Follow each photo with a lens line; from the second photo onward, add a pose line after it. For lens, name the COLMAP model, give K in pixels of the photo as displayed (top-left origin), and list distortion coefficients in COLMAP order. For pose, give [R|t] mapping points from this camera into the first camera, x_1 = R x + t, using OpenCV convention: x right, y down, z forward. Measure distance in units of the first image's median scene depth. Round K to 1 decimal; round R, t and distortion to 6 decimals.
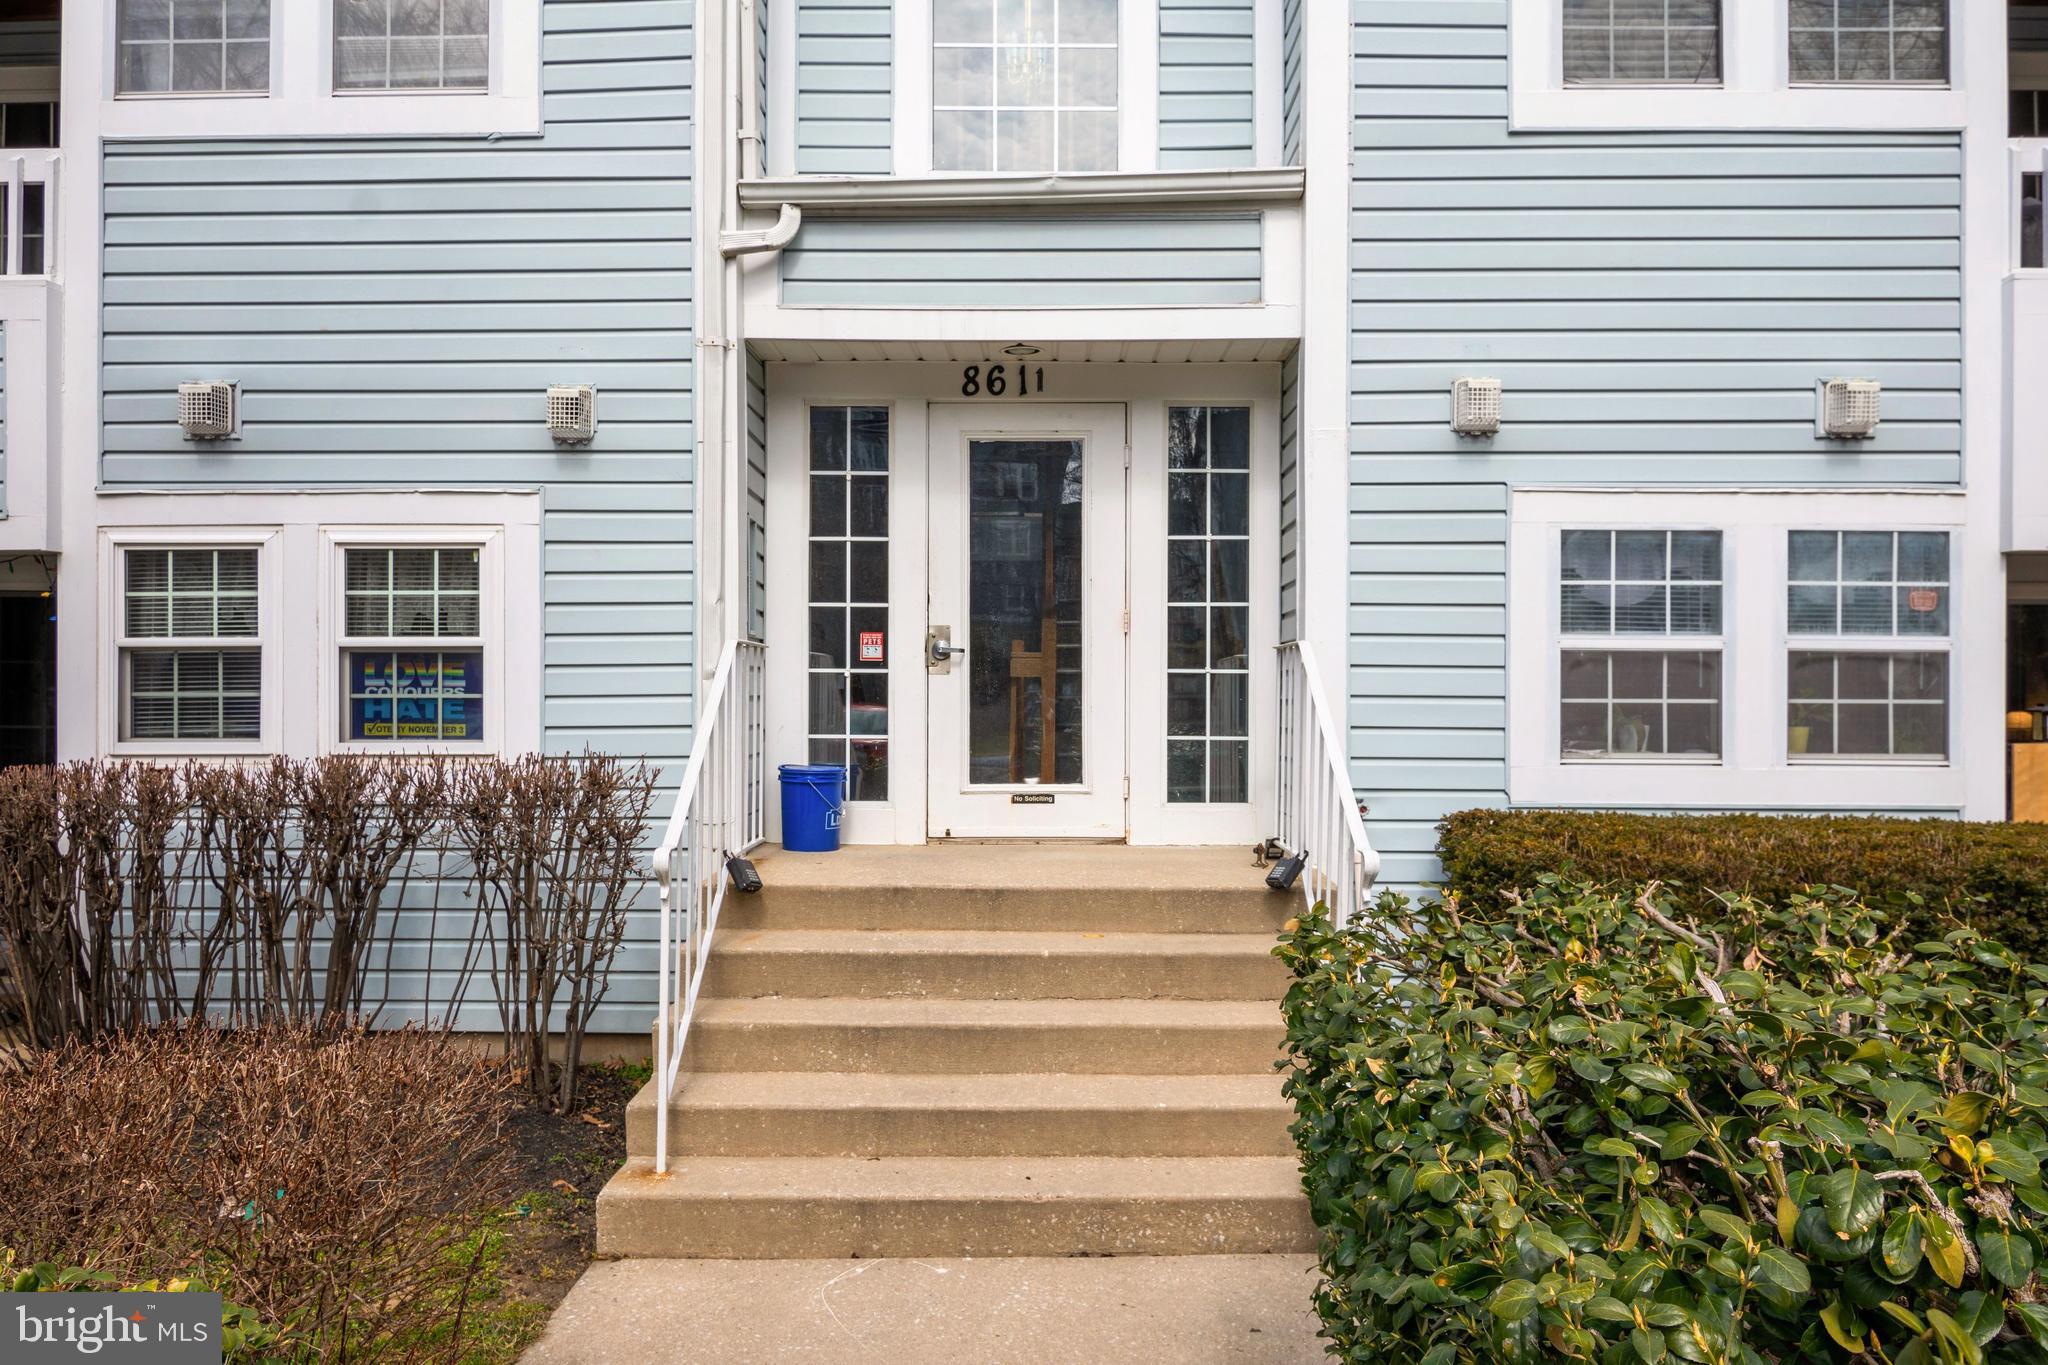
lens RADIAL K [[1487.0, 0, 1009.0], [0, 1487.0, 605.3], [0, 0, 1]] dist [0.000229, -0.024351]
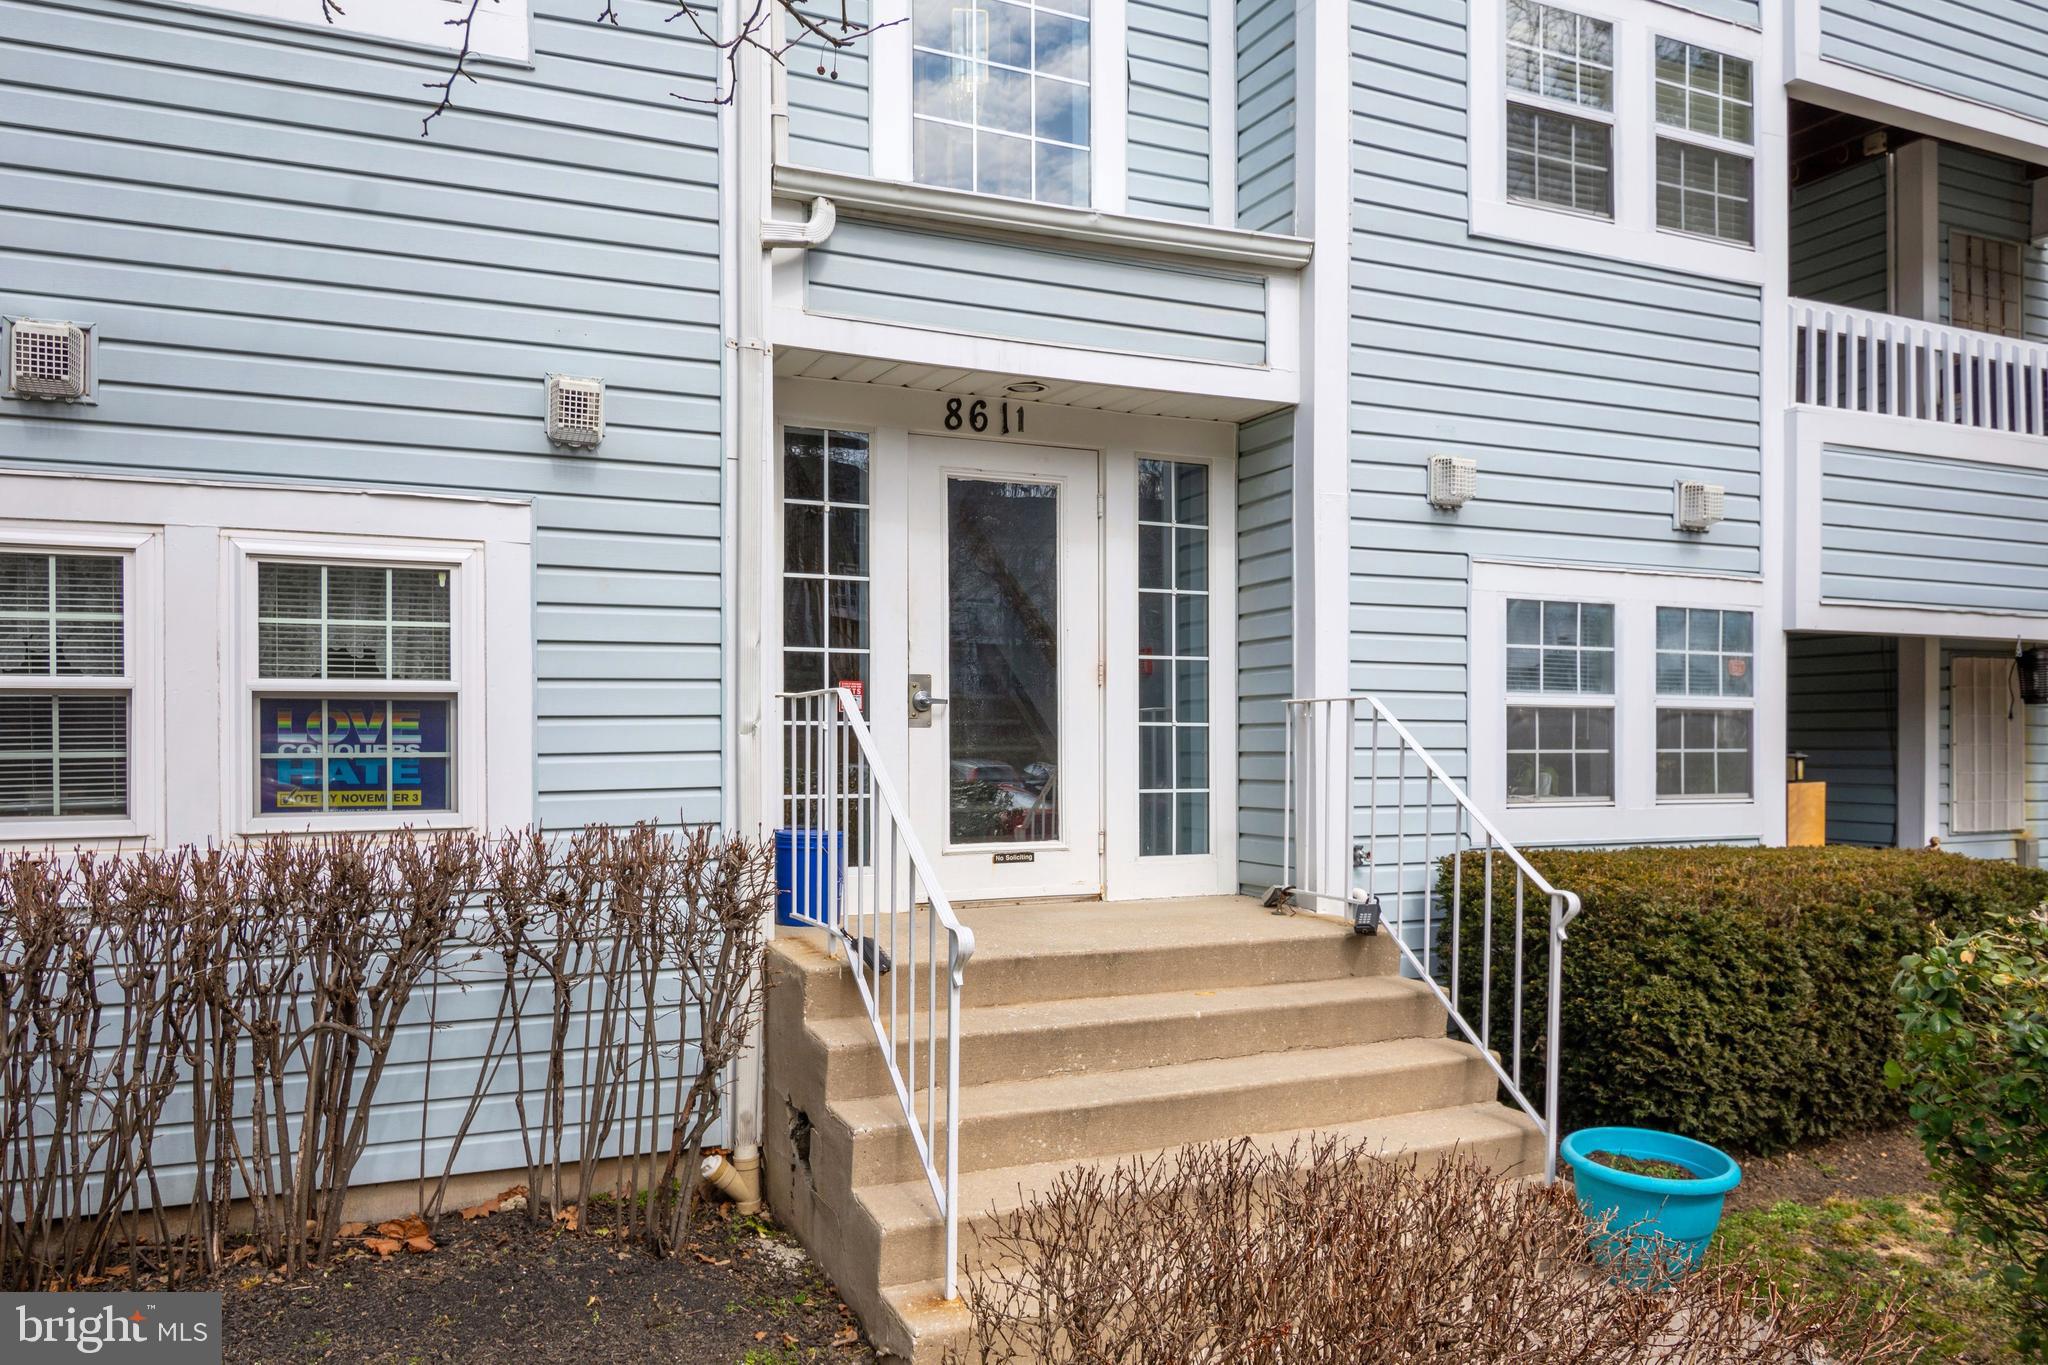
lens RADIAL K [[1487.0, 0, 1043.2], [0, 1487.0, 663.1], [0, 0, 1]] dist [0.000229, -0.024351]
pose [[0.898849, 0.019082, 0.437844, -0.418981], [-0.022482, 0.999744, 0.002583, 0.002624], [-0.437682, -0.012166, 0.899047, 0.142557]]
